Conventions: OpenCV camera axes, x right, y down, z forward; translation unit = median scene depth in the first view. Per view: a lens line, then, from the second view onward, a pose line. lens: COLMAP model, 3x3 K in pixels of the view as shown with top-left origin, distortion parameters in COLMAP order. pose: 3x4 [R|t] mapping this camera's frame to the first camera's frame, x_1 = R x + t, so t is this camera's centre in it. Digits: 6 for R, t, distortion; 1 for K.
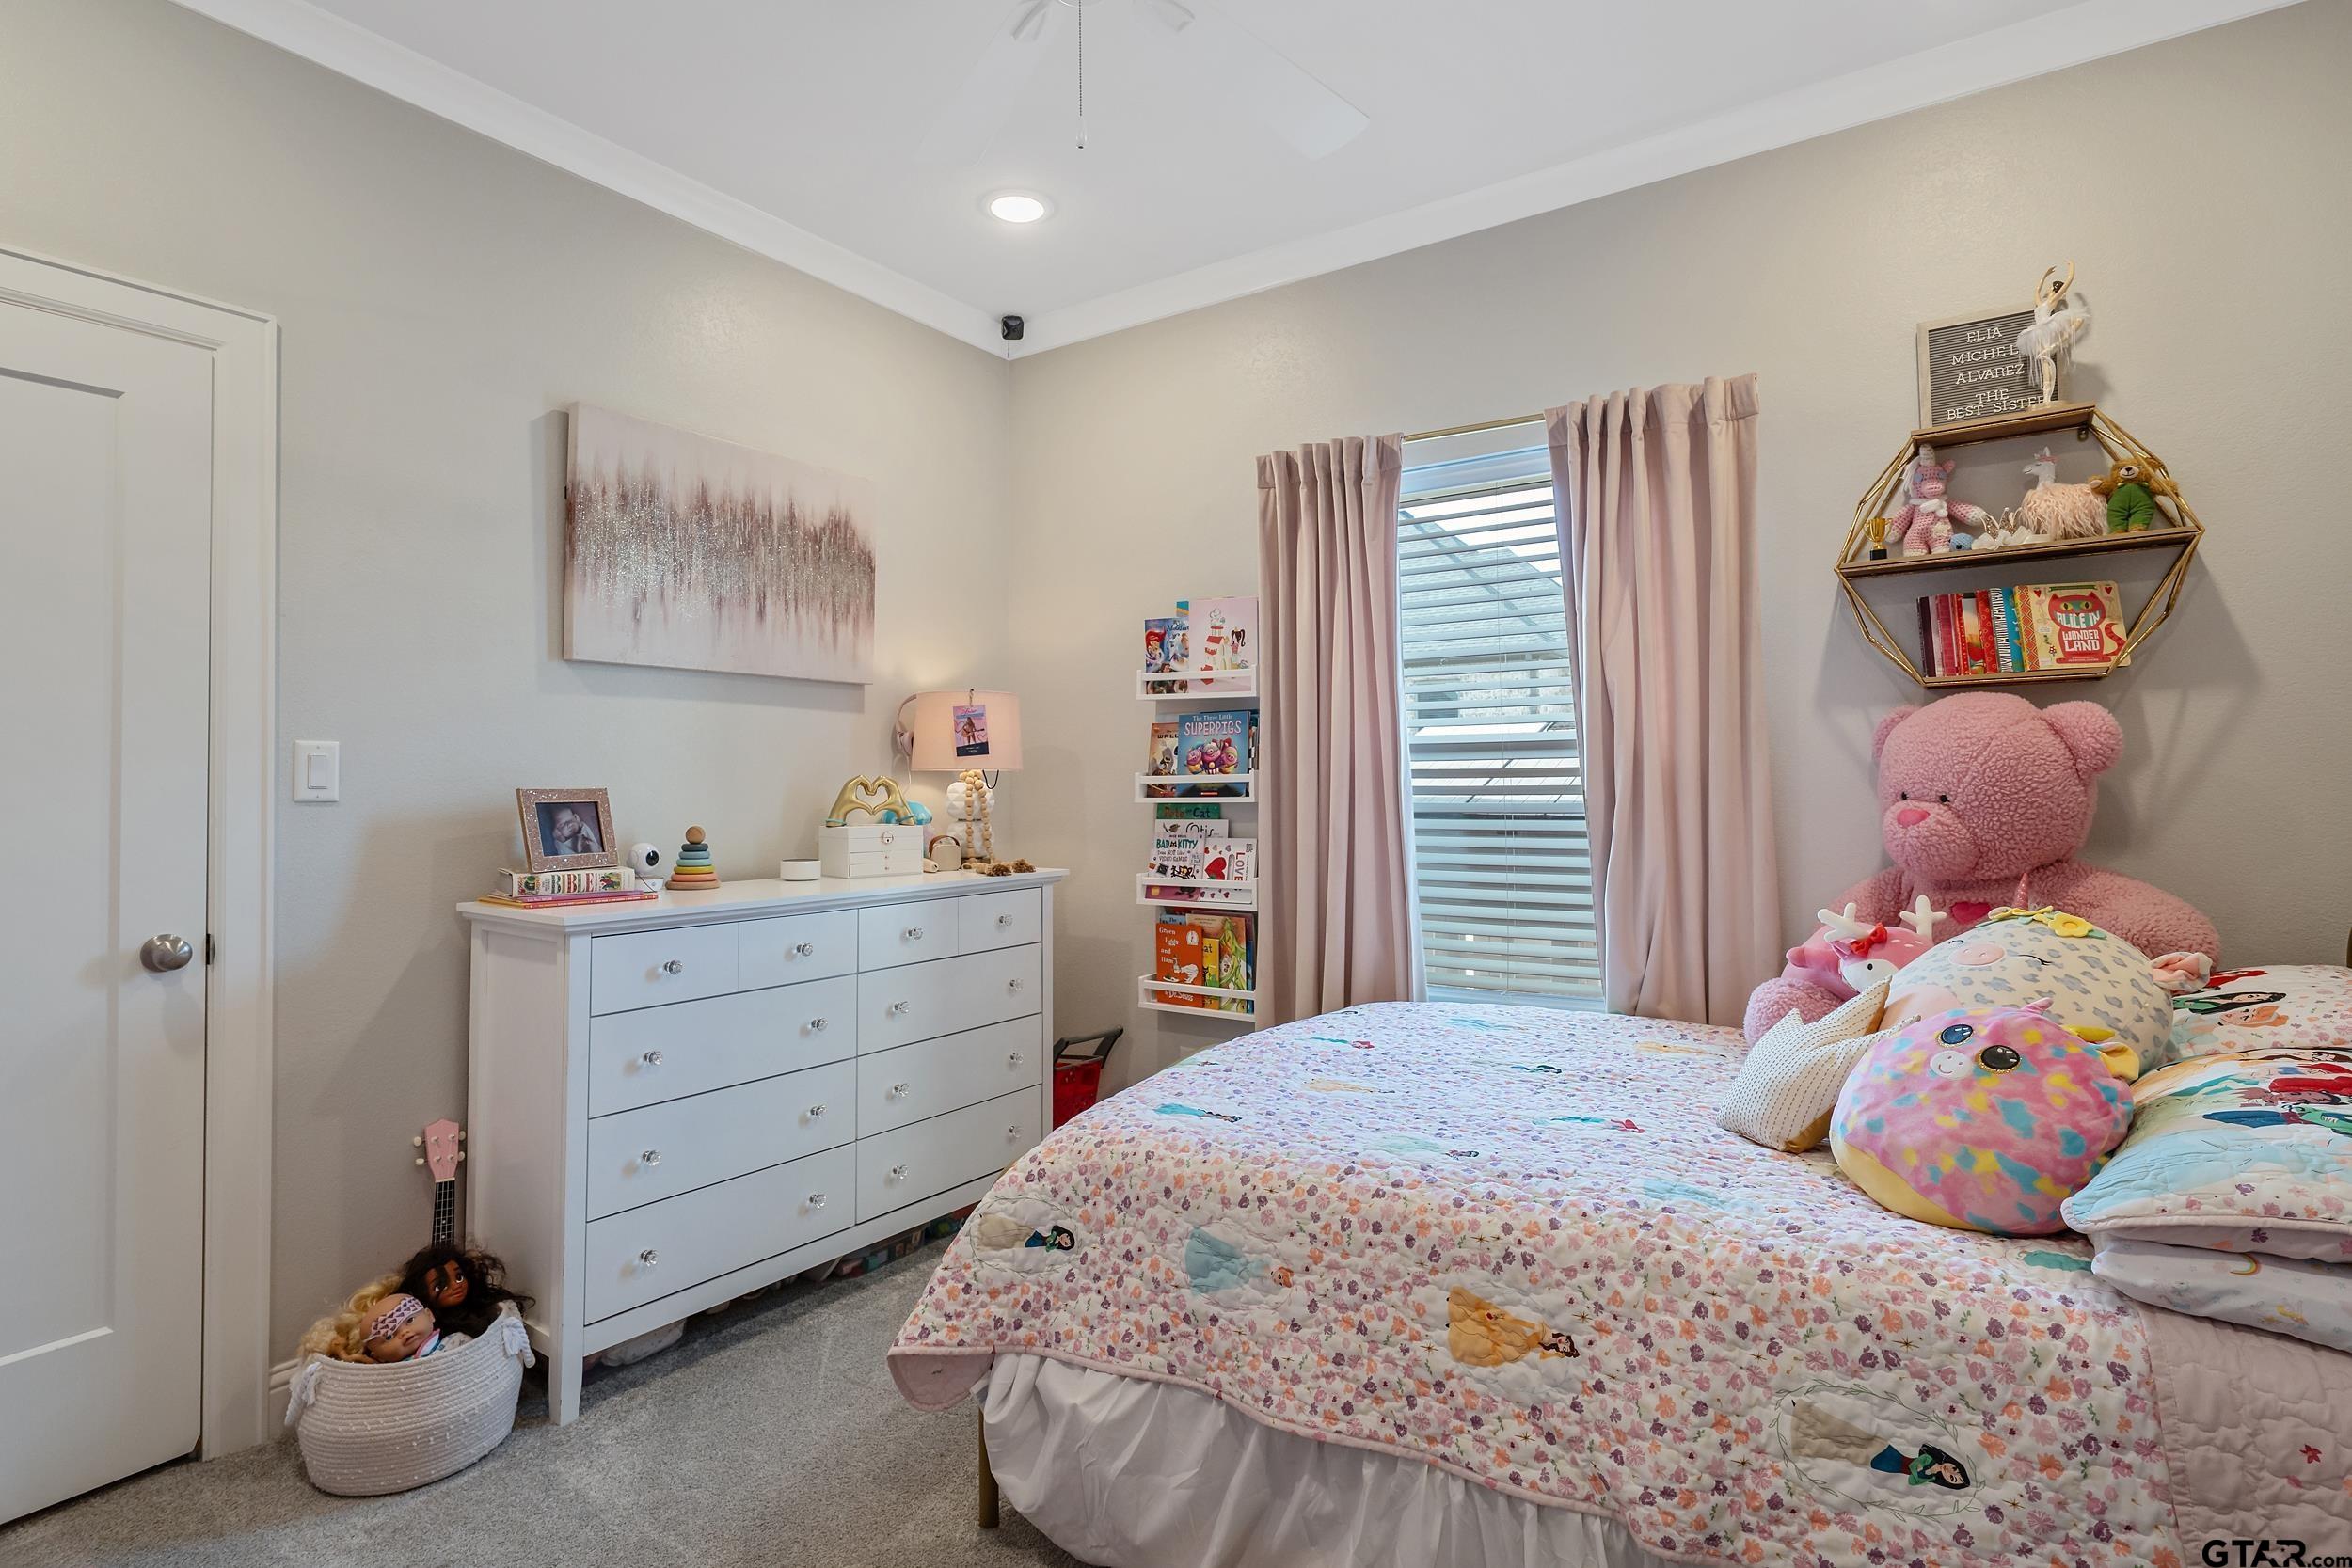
lens RADIAL K [[1185.9, 0, 1189.2], [0, 1185.9, 768.7], [0, 0, 1]] dist [0.003493, 0.000619]
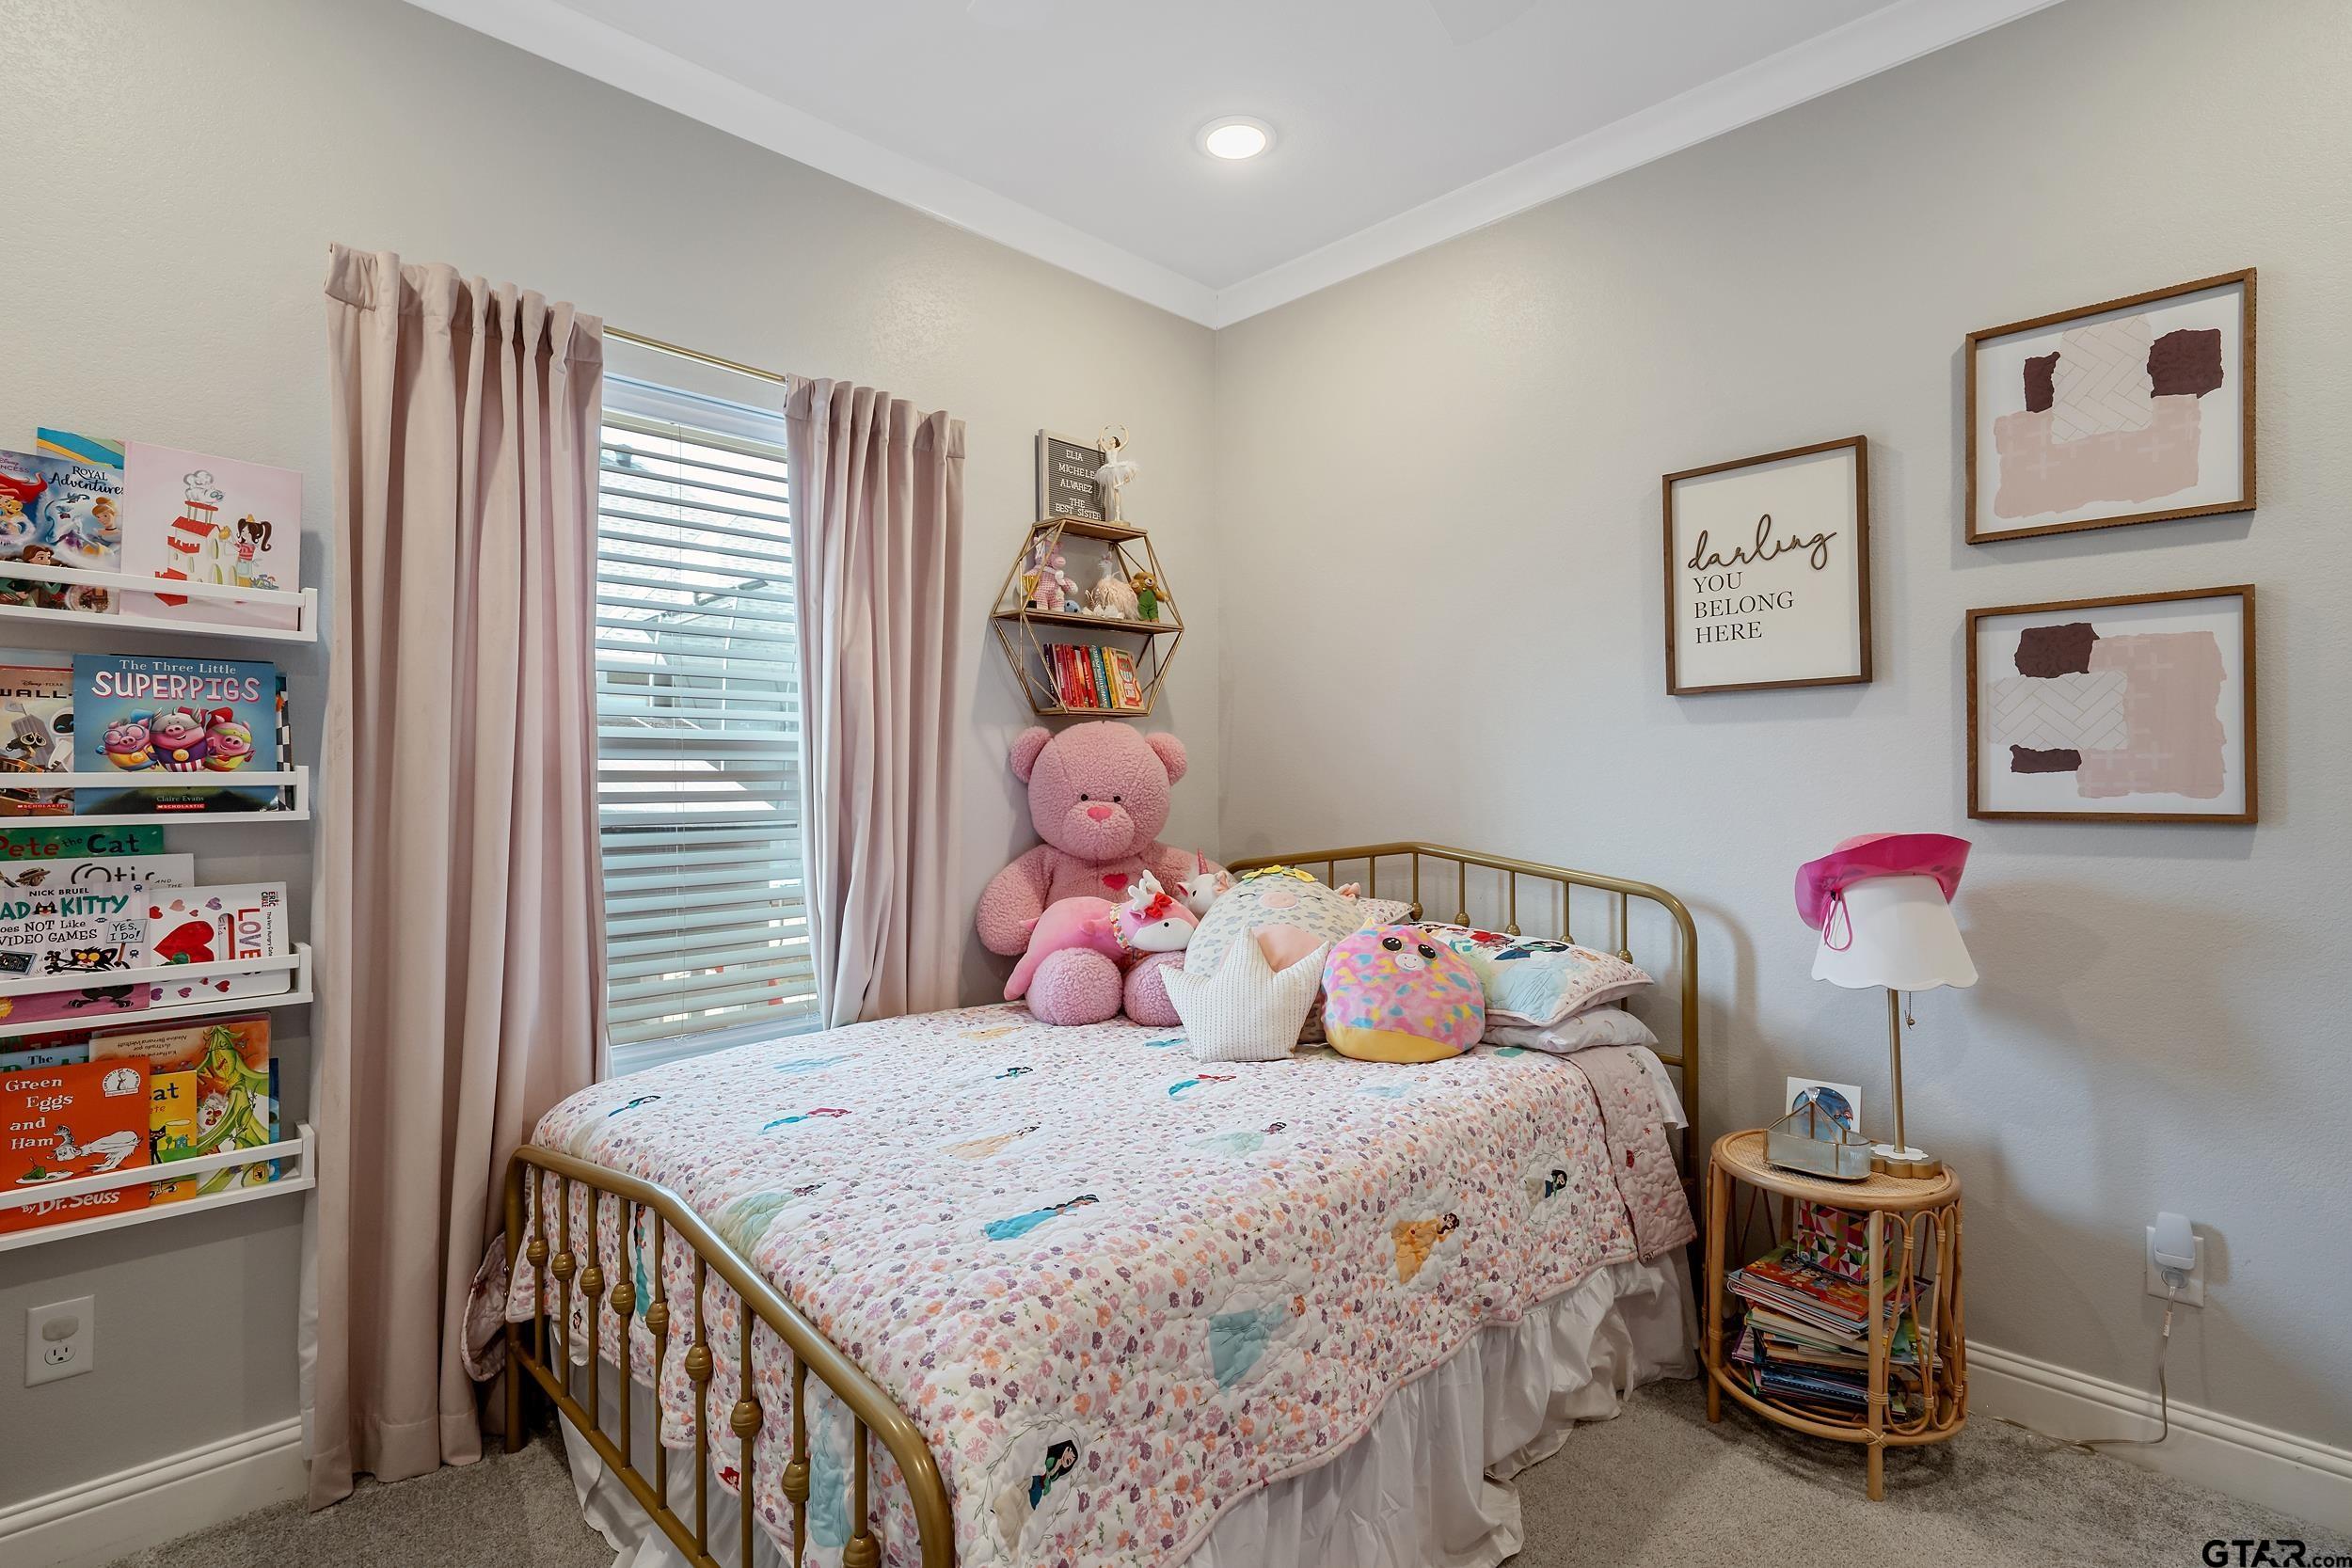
lens RADIAL K [[1111.8, 0, 1186.0], [0, 1111.8, 787.3], [0, 0, 1]] dist [0.002912, 0.000492]
pose [[0.199851, 0.002767, 0.979822, -0.396806], [-0.009476, 0.999955, -0.000891, 0.008372], [-0.979781, -0.009107, 0.199868, 0.450286]]
